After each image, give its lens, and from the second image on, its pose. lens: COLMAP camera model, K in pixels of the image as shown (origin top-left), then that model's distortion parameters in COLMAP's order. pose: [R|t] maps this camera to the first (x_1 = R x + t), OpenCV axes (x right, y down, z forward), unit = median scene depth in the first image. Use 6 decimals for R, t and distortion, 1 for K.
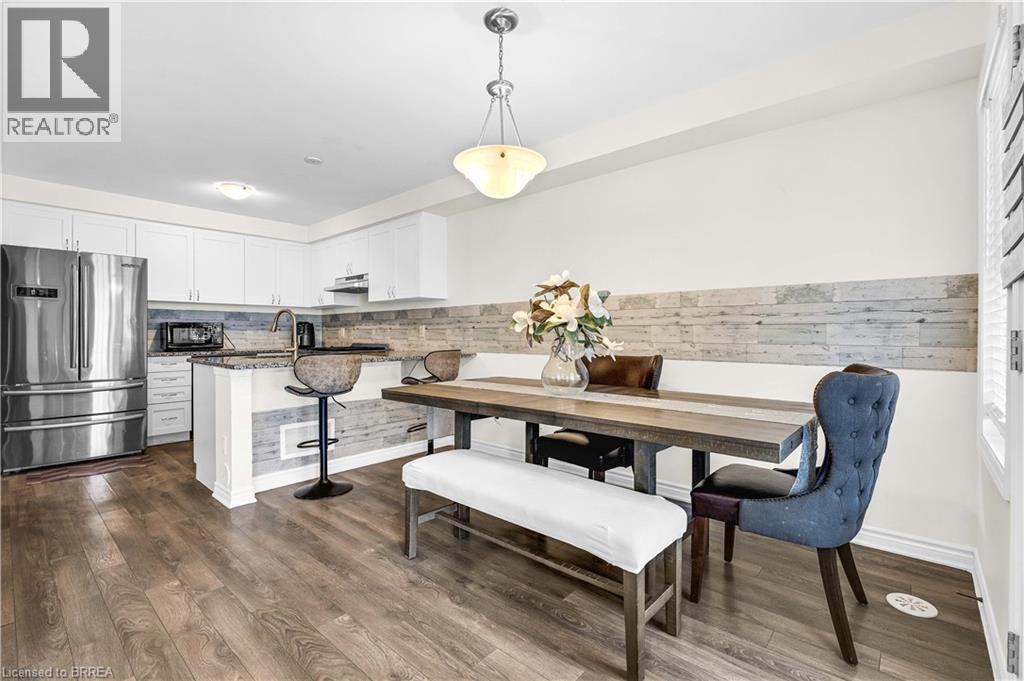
lens RADIAL K [[459.1, 0, 508.5], [0, 459.1, 338.4], [0, 0, 1]] dist [-0.021210, -0.000036]
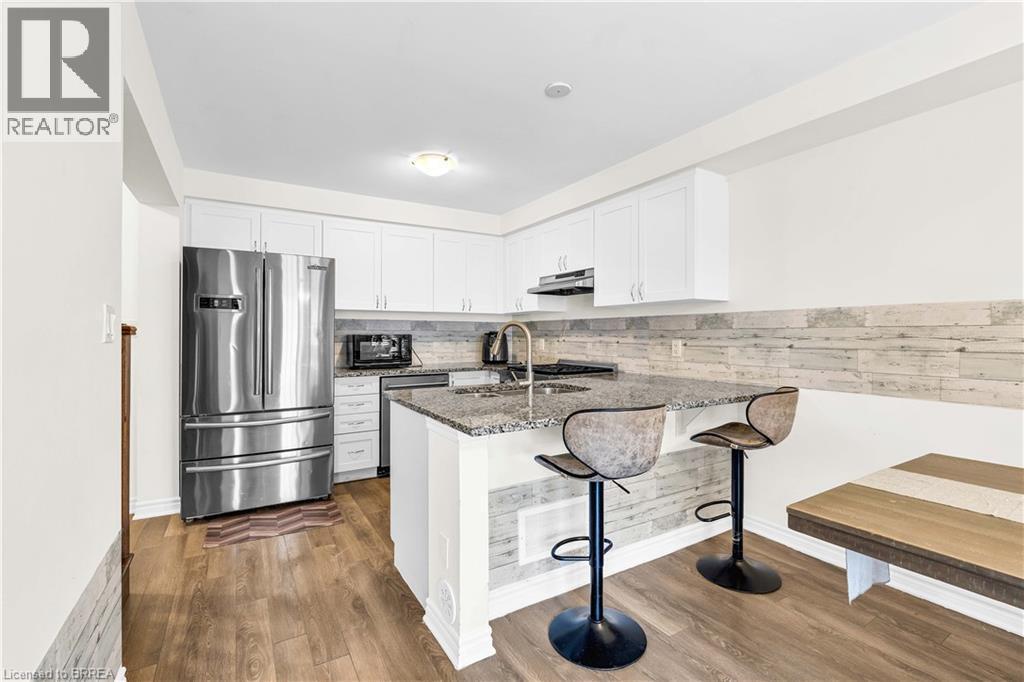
lens RADIAL K [[459.1, 0, 502.0], [0, 459.1, 332.4], [0, 0, 1]] dist [-0.021210, -0.000036]
pose [[0.950879, -0.000710, -0.309562, -0.251601], [-0.003592, 0.999905, -0.013325, -0.032898], [0.309542, 0.013783, 0.950786, 0.303728]]
